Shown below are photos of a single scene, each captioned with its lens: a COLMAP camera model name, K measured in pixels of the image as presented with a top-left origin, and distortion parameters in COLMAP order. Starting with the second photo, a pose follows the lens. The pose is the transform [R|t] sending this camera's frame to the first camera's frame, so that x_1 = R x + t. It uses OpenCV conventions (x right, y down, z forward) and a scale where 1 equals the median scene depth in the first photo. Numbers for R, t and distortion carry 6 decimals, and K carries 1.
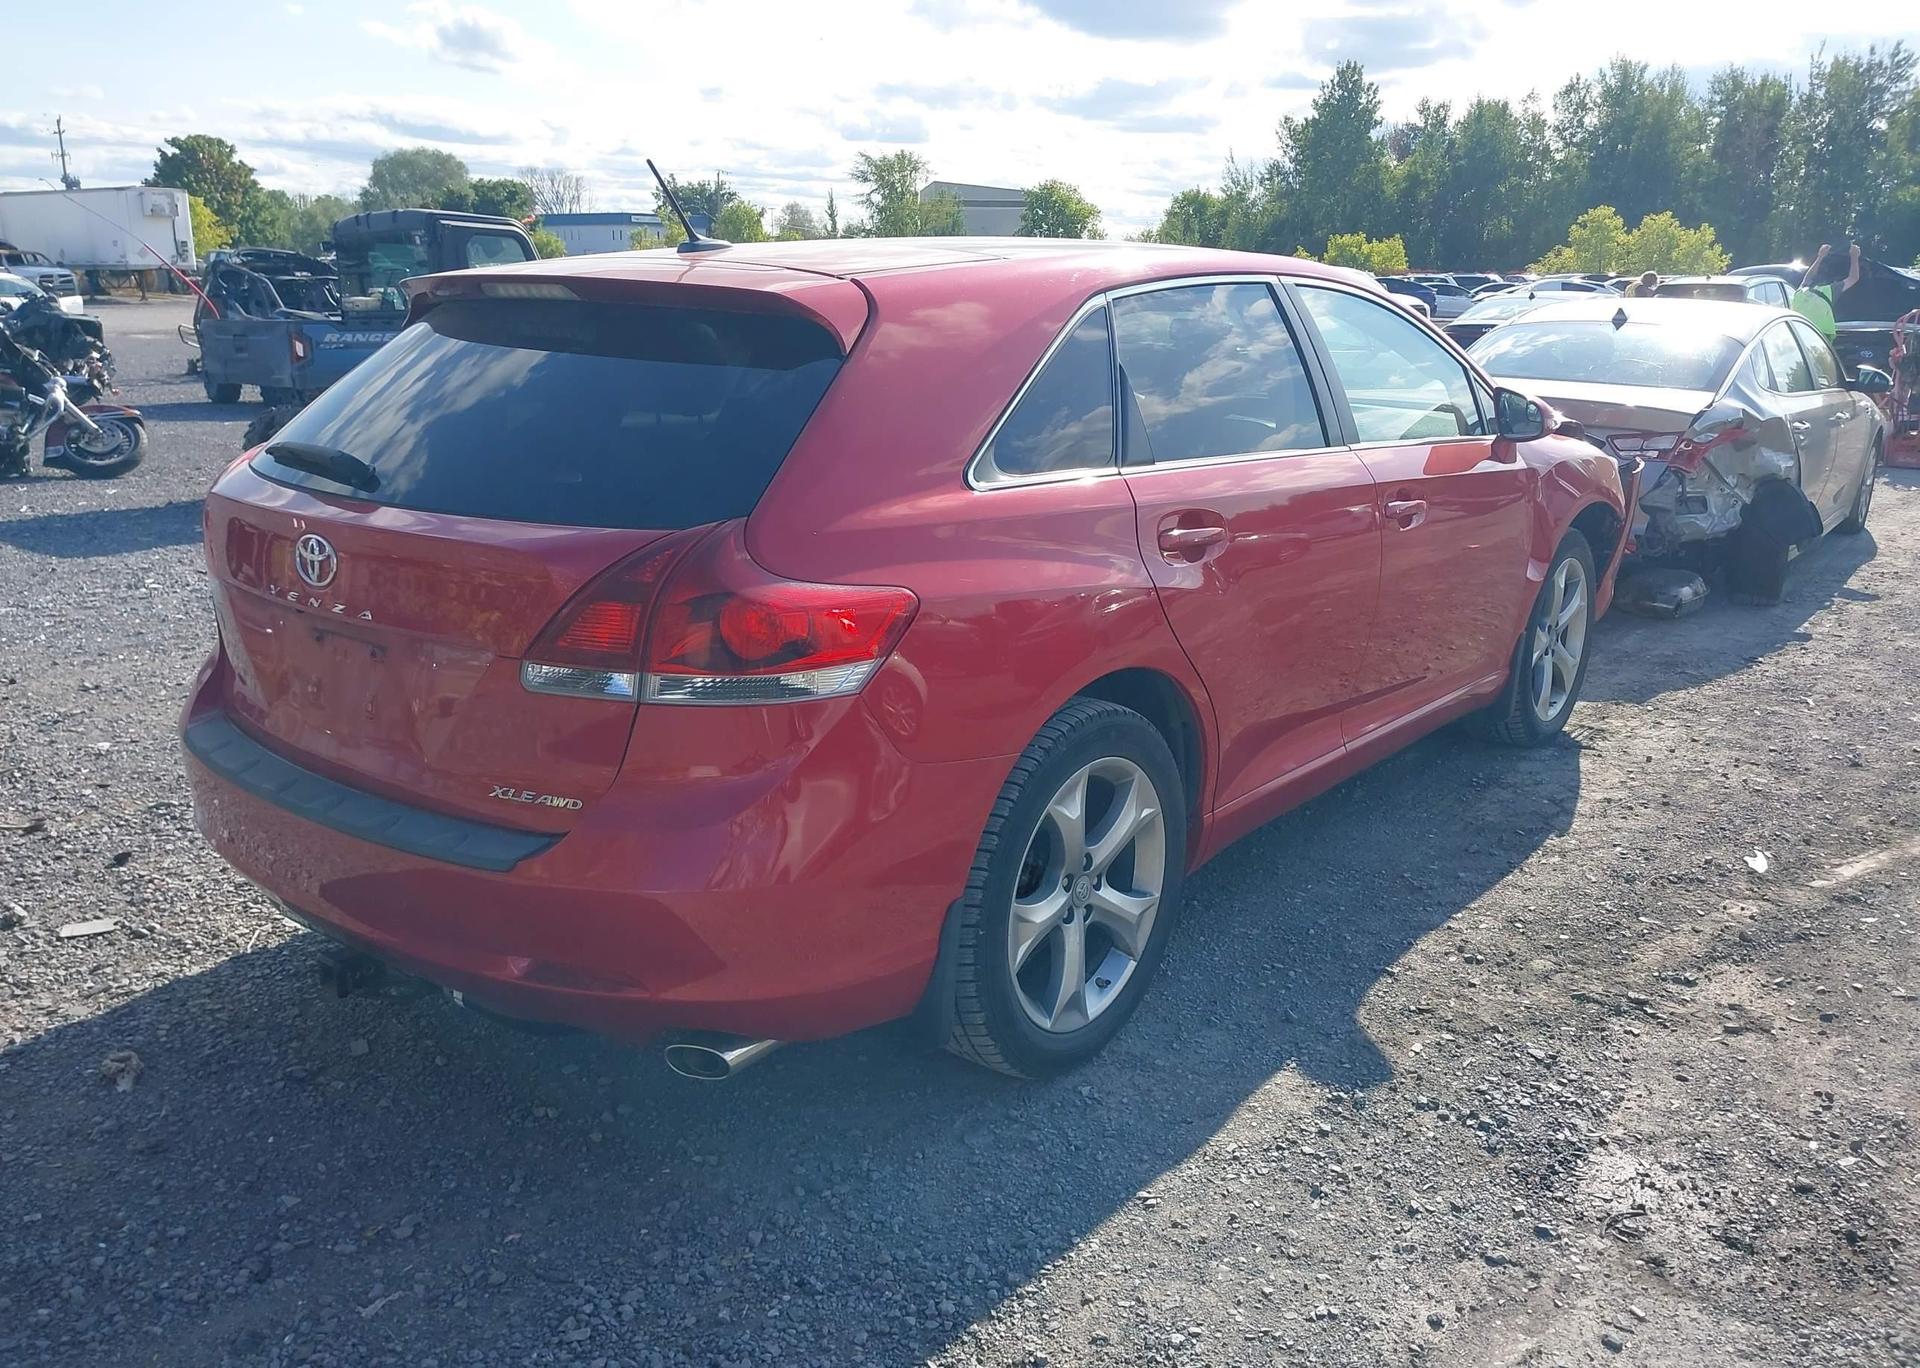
lens RADIAL K [[1472.9, 0, 970.3], [0, 1472.9, 676.3], [0, 0, 1]] dist [0.012892, -0.015722]
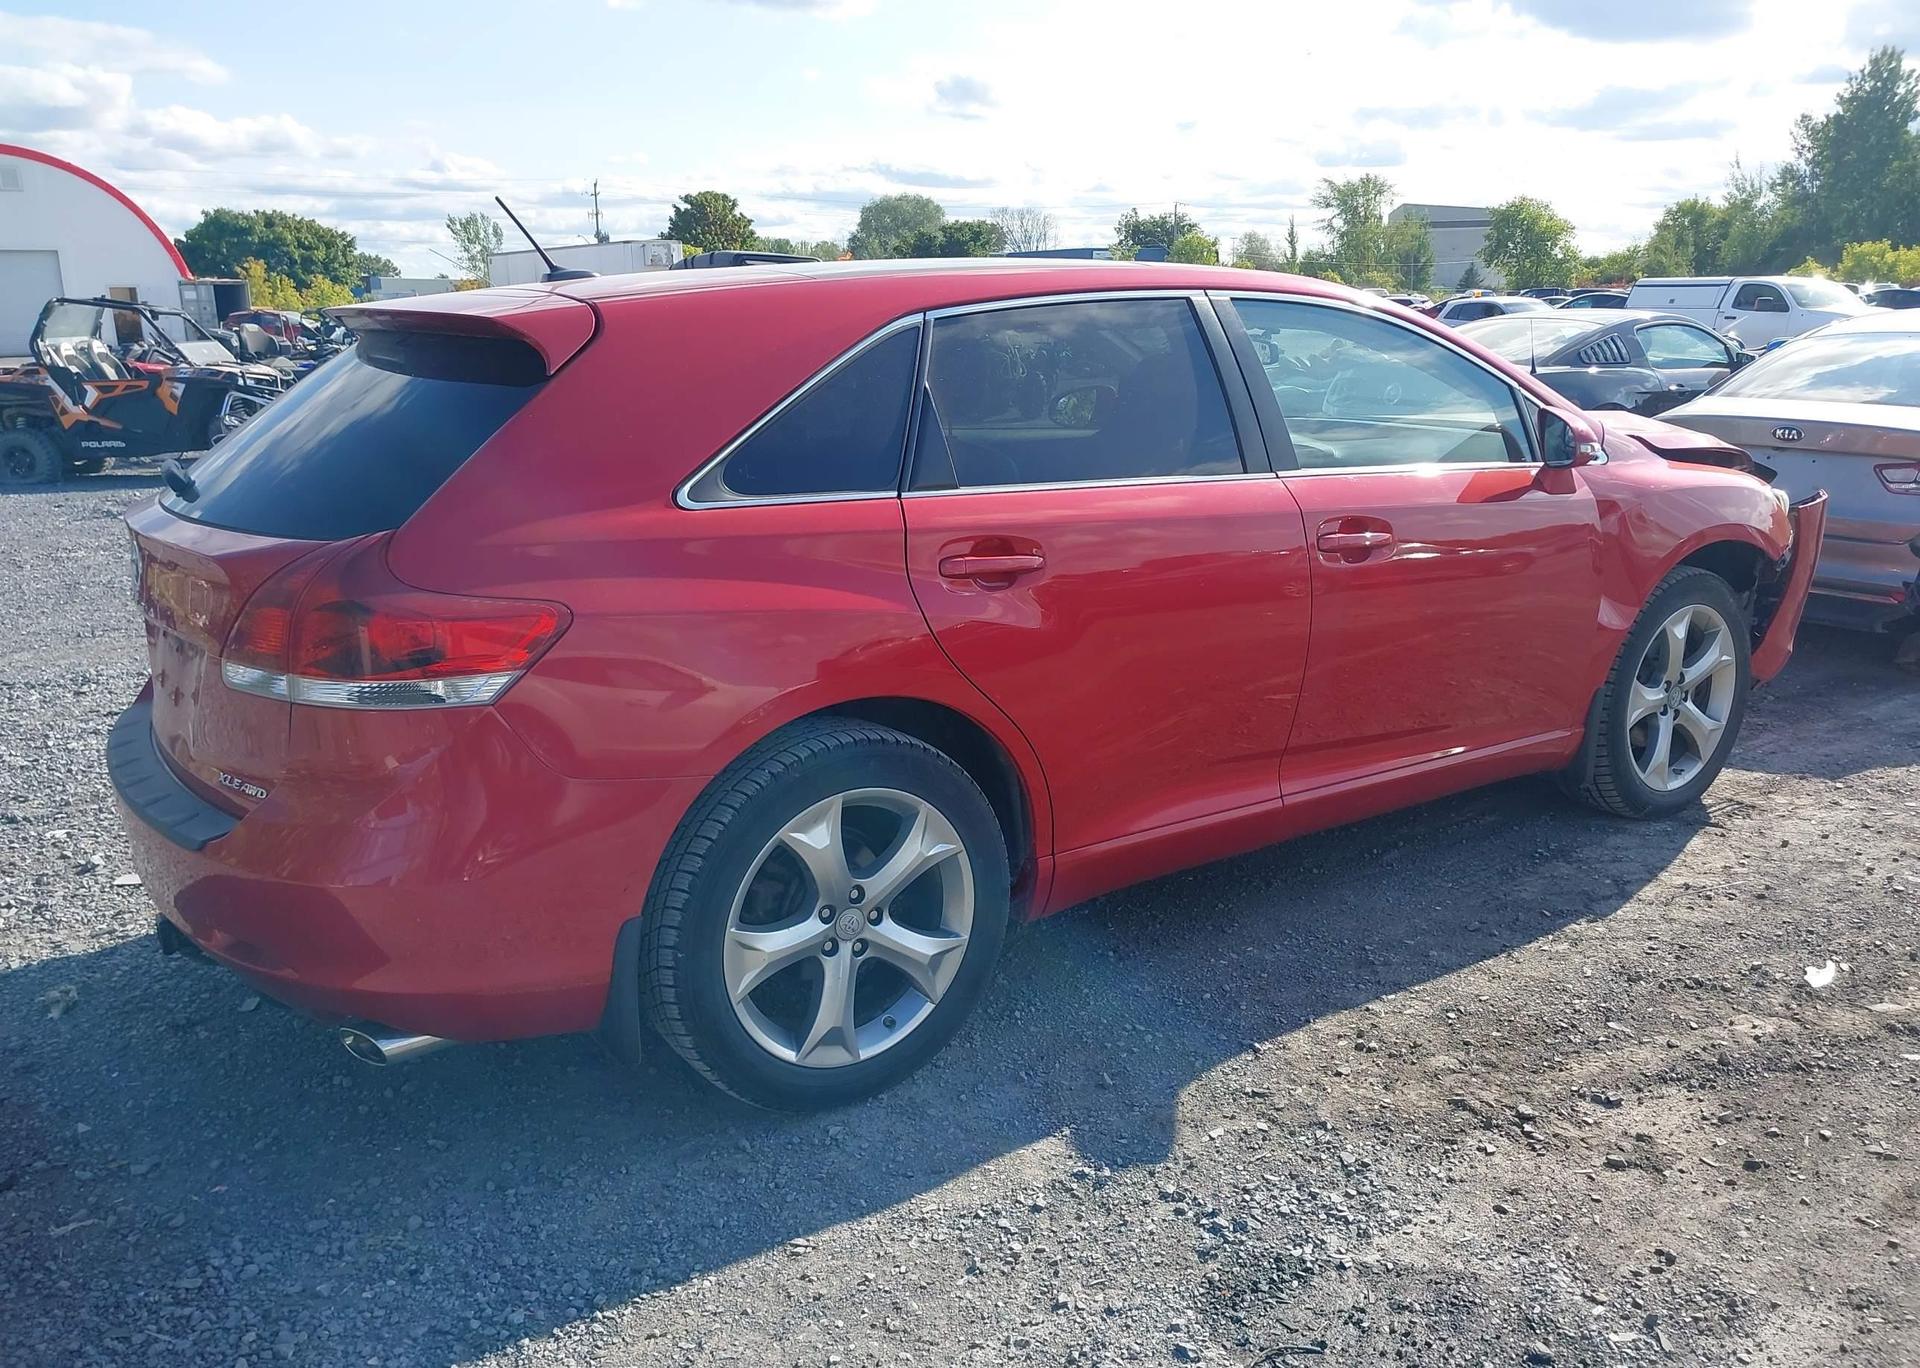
lens RADIAL K [[1472.9, 0, 1006.2], [0, 1472.9, 677.4], [0, 0, 1]] dist [0.012892, -0.015722]
pose [[0.957652, 0.046992, -0.284068, 0.279608], [-0.052142, 0.998584, -0.010590, -0.007537], [0.283168, 0.024954, 0.958746, 0.058338]]
